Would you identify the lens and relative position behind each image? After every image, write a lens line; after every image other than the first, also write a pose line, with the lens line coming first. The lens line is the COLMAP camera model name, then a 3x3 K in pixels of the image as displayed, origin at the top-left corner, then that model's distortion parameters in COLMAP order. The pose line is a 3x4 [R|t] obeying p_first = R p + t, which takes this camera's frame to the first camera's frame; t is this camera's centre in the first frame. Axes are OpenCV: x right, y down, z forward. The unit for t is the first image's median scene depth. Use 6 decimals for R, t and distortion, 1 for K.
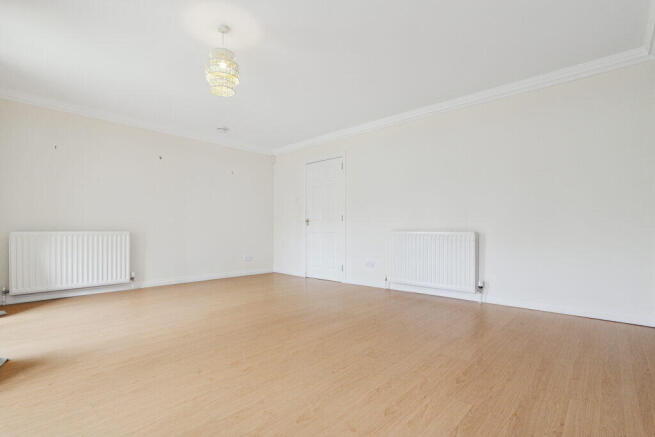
lens RADIAL K [[307.6, 0, 328.8], [0, 307.6, 227.8], [0, 0, 1]] dist [-0.020775, 0.004172]
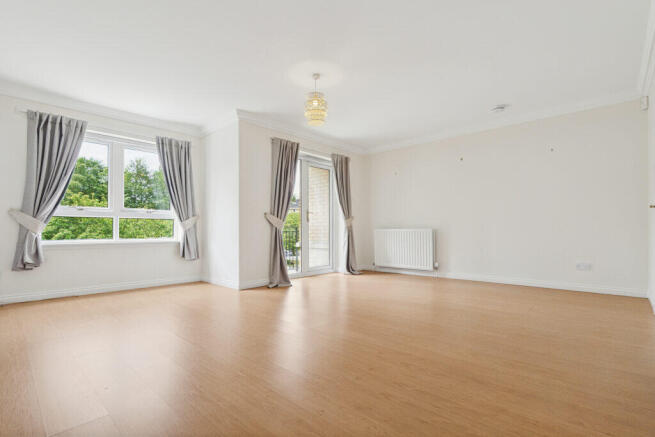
lens RADIAL K [[307.6, 0, 328.9], [0, 307.6, 225.0], [0, 0, 1]] dist [-0.020775, 0.004172]
pose [[0.012218, -0.016374, -0.999791, 0.549730], [0.016653, 0.999731, -0.016170, 0.010225], [0.999787, -0.016452, 0.012487, 0.565306]]
